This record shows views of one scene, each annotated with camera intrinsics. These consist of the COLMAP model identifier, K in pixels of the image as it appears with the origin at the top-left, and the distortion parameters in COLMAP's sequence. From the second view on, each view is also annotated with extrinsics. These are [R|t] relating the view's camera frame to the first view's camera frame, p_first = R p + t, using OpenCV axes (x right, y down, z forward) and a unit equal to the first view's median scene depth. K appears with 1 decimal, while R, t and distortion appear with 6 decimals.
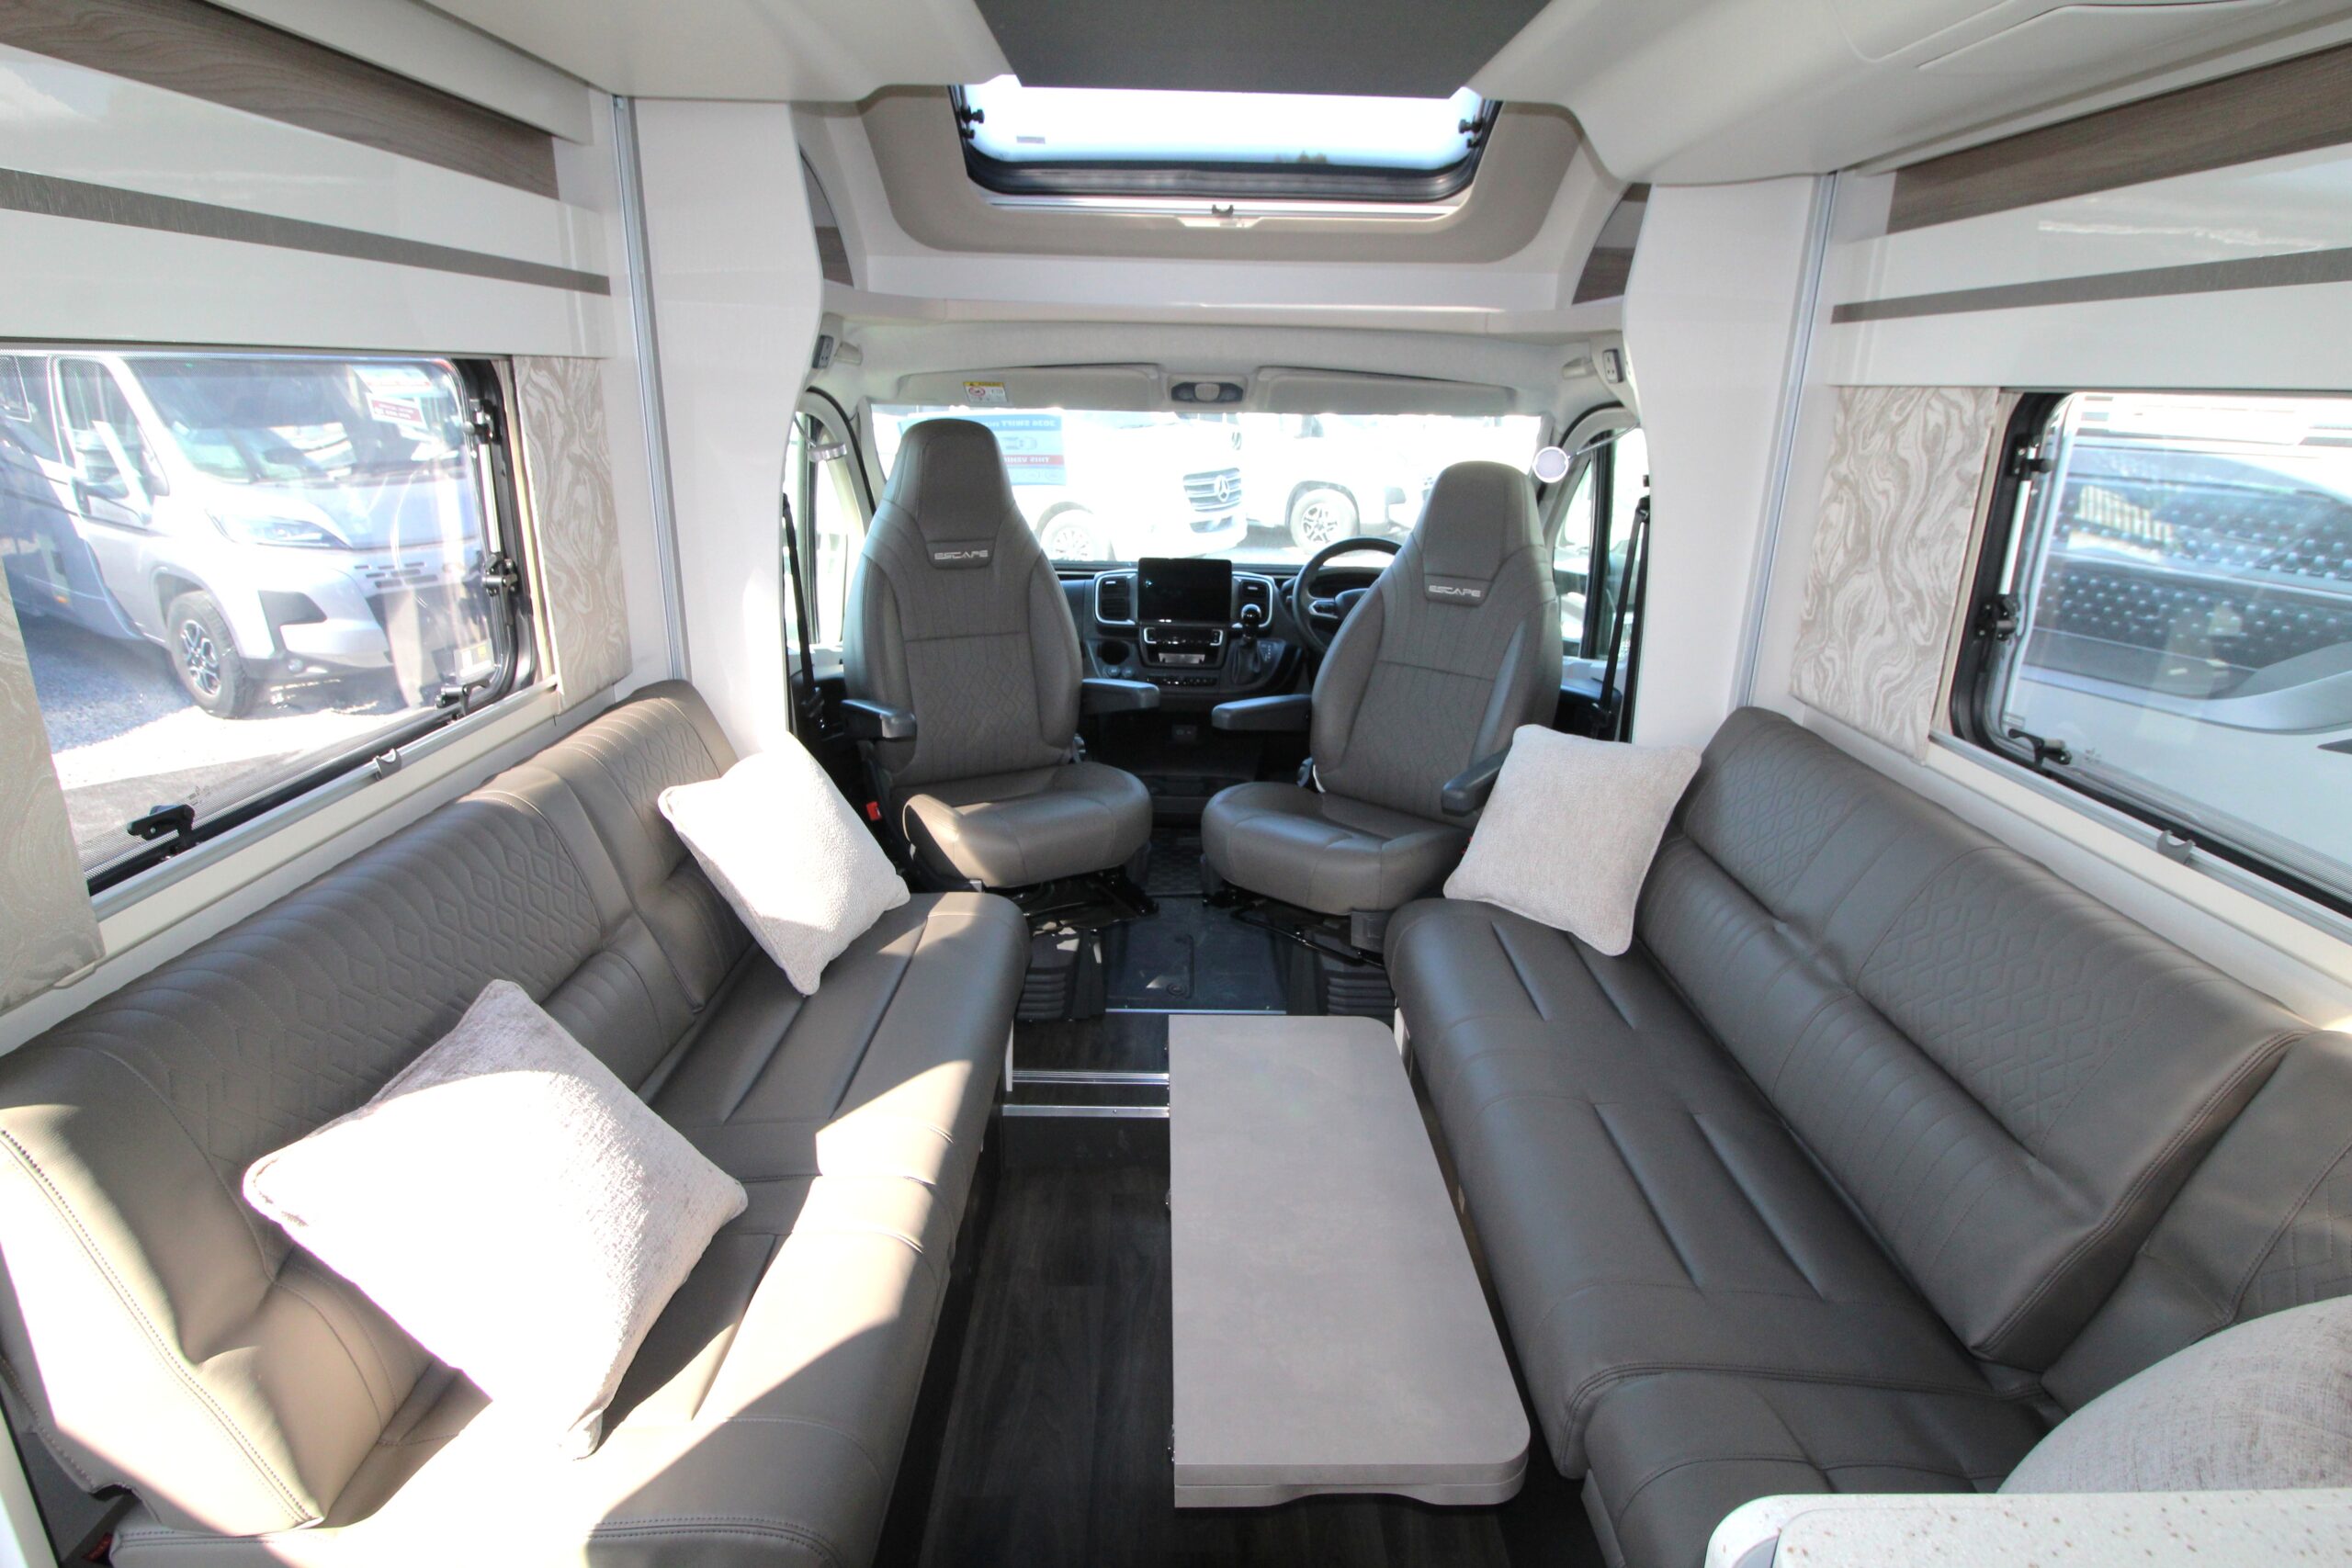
lens RADIAL K [[1227.2, 0, 1179.8], [0, 1227.2, 767.9], [0, 0, 1]] dist [-0.000151, -0.010378]
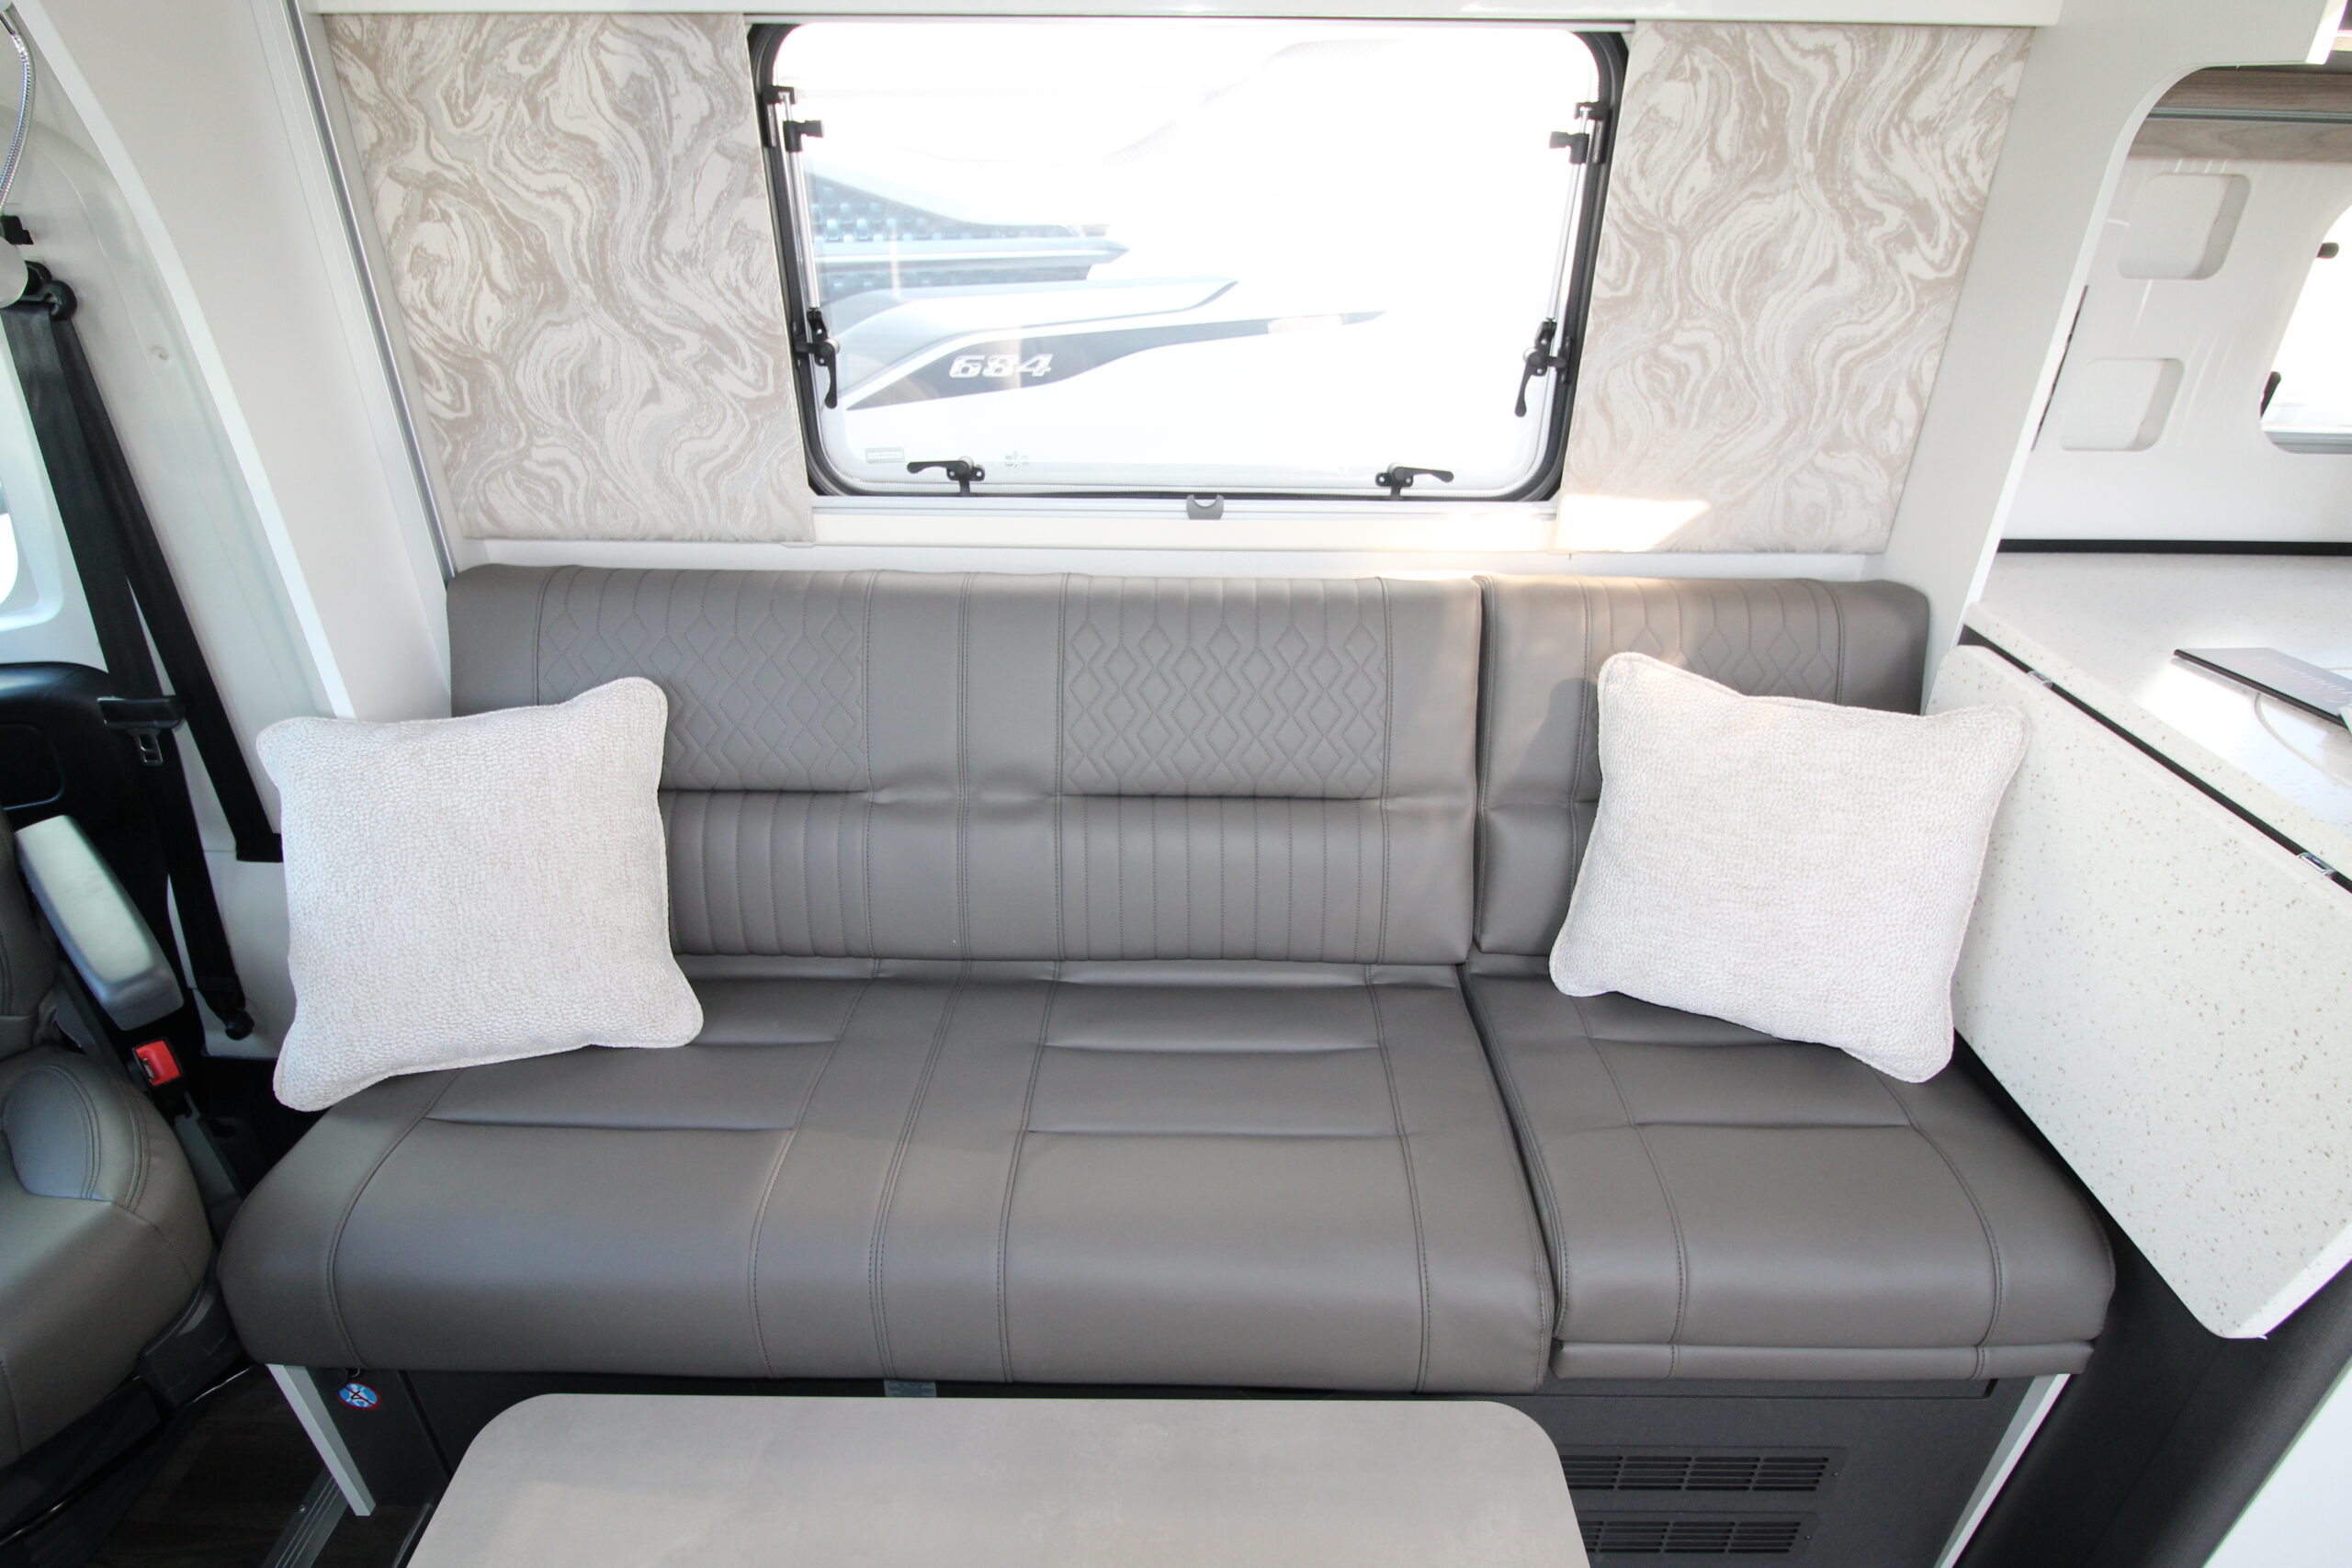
lens RADIAL K [[1227.2, 0, 1186.6], [0, 1227.2, 768.3], [0, 0, 1]] dist [-0.000151, -0.010378]
pose [[0.006002, -0.486478, 0.873672, -0.120774], [0.292369, 0.836365, 0.463696, -0.136689], [-0.956287, 0.252652, 0.147251, 0.522112]]
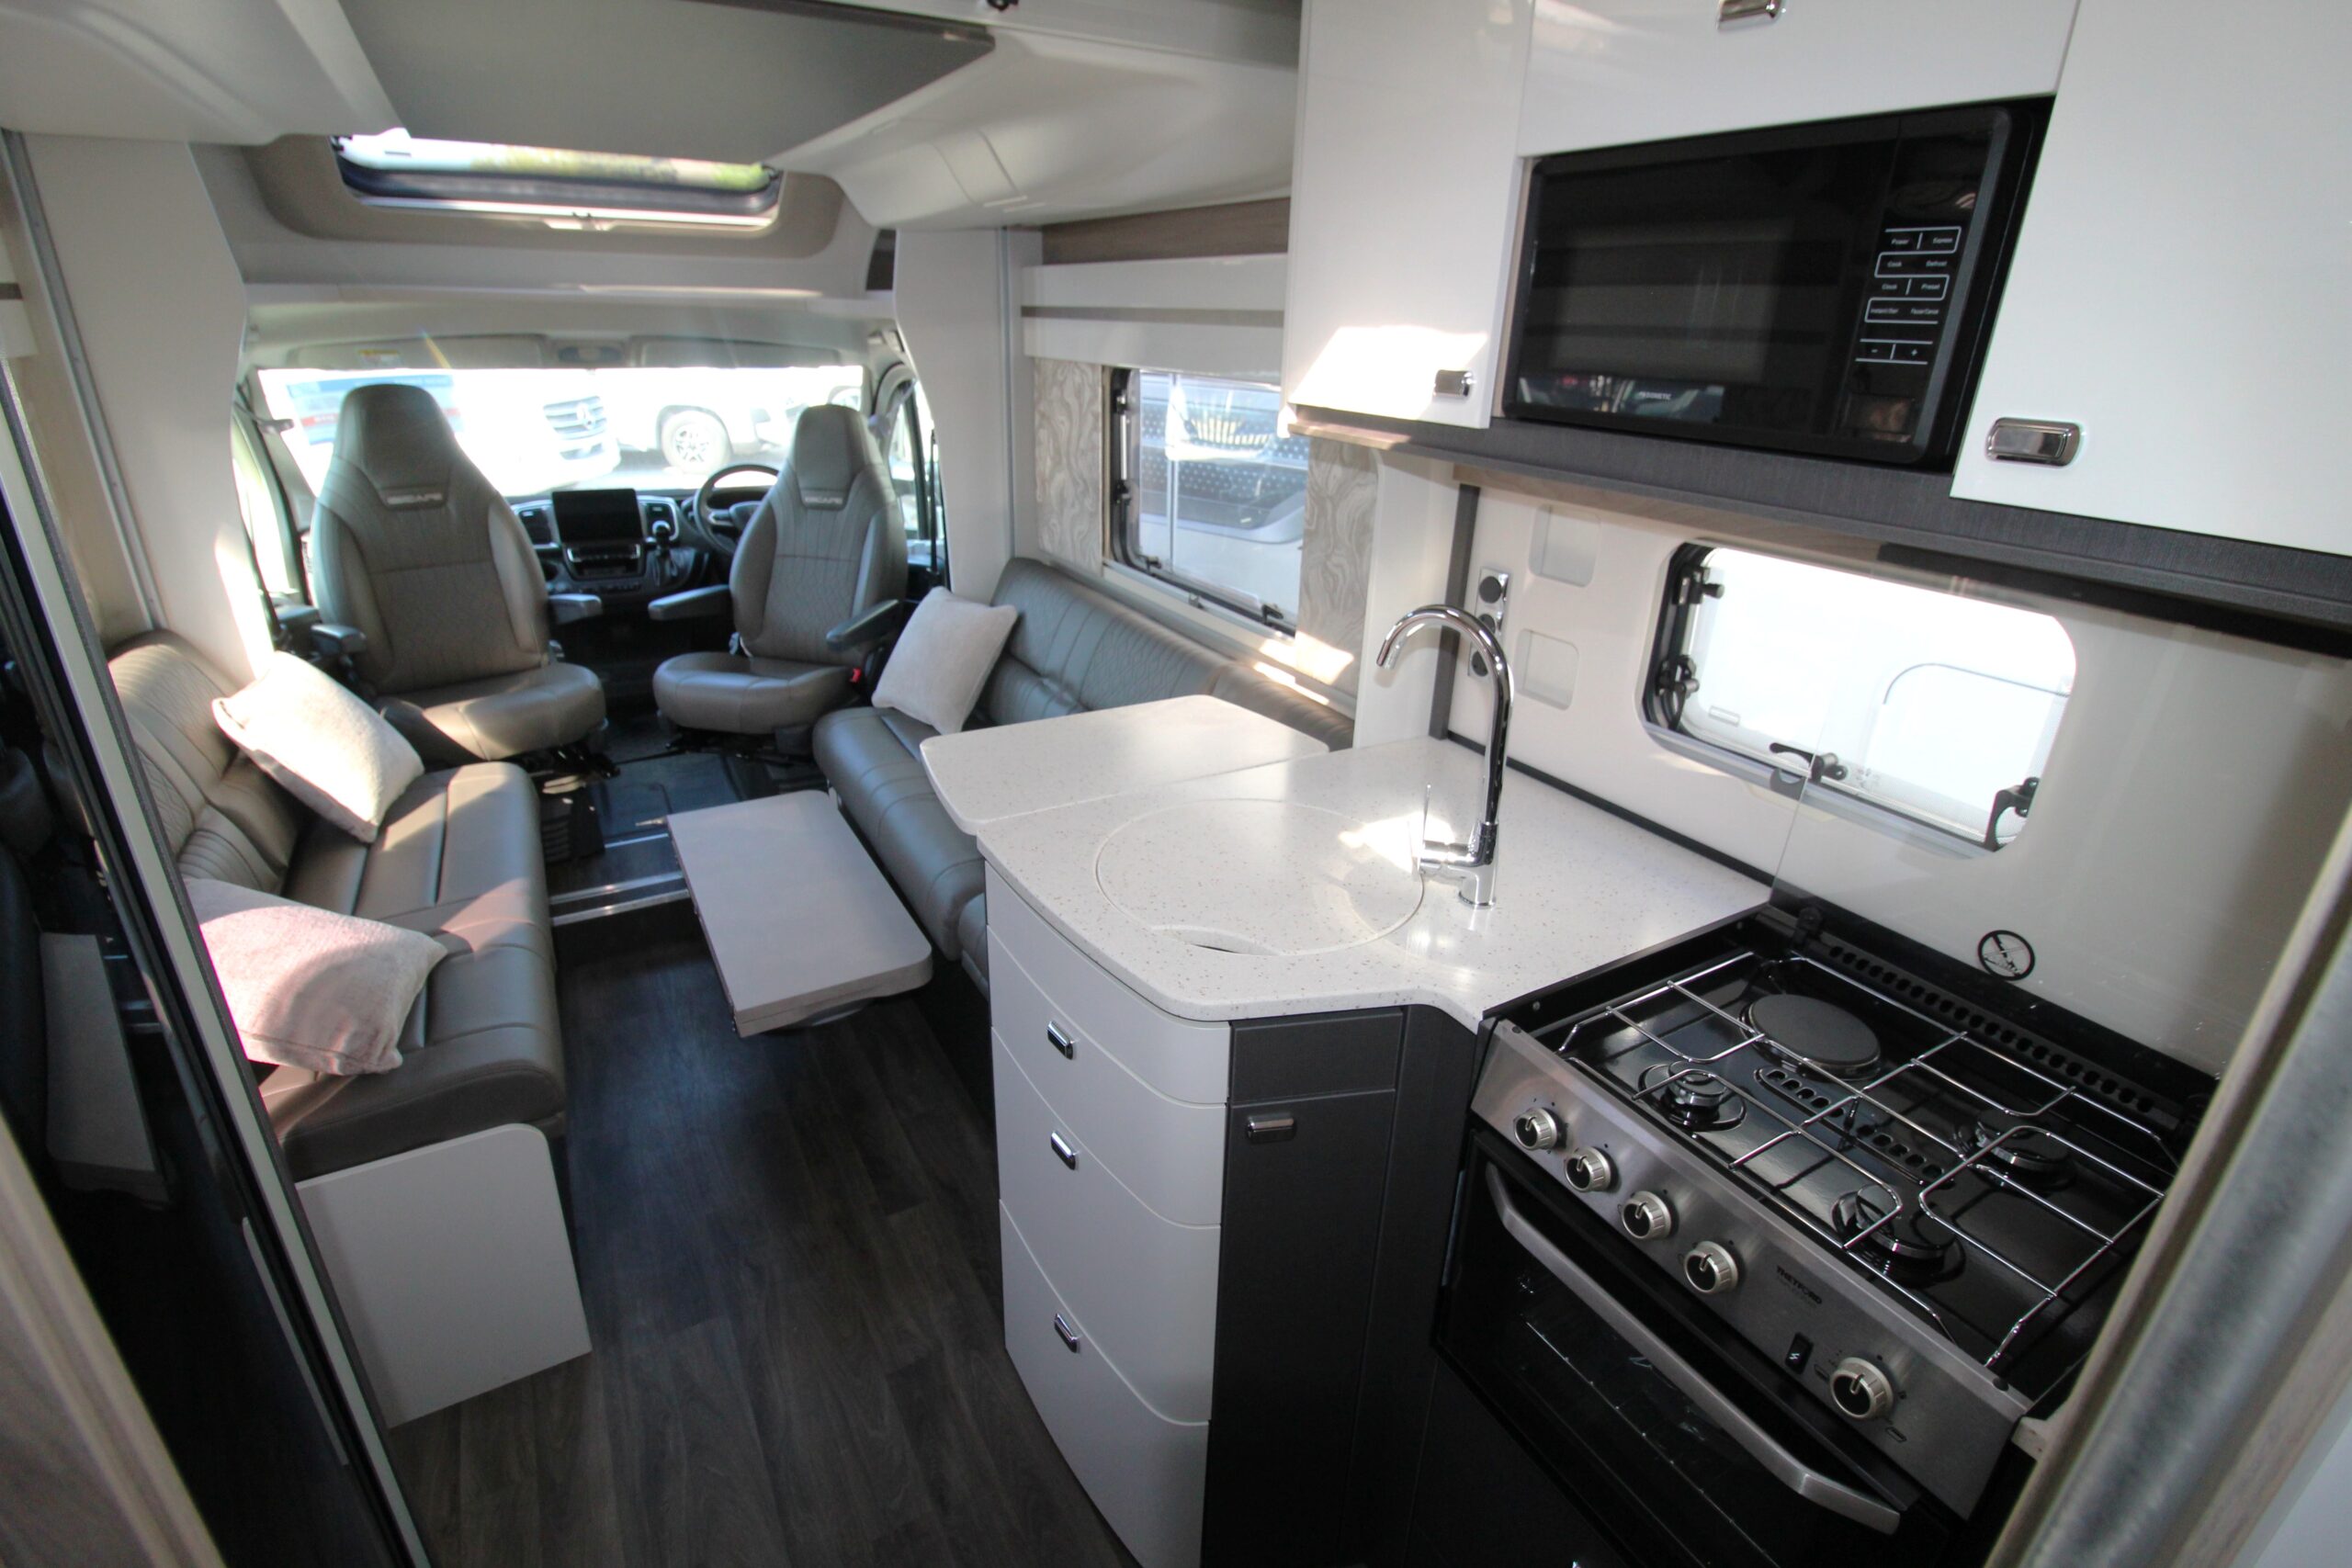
lens RADIAL K [[1097.6, 0, 1178.5], [0, 1097.6, 762.0], [0, 0, 1]] dist [-0.000952, -0.000147]
pose [[0.867993, -0.185159, 0.460765, -0.058795], [0.140198, 0.981510, 0.130316, 0.049149], [-0.476375, -0.048515, 0.877903, -0.346492]]
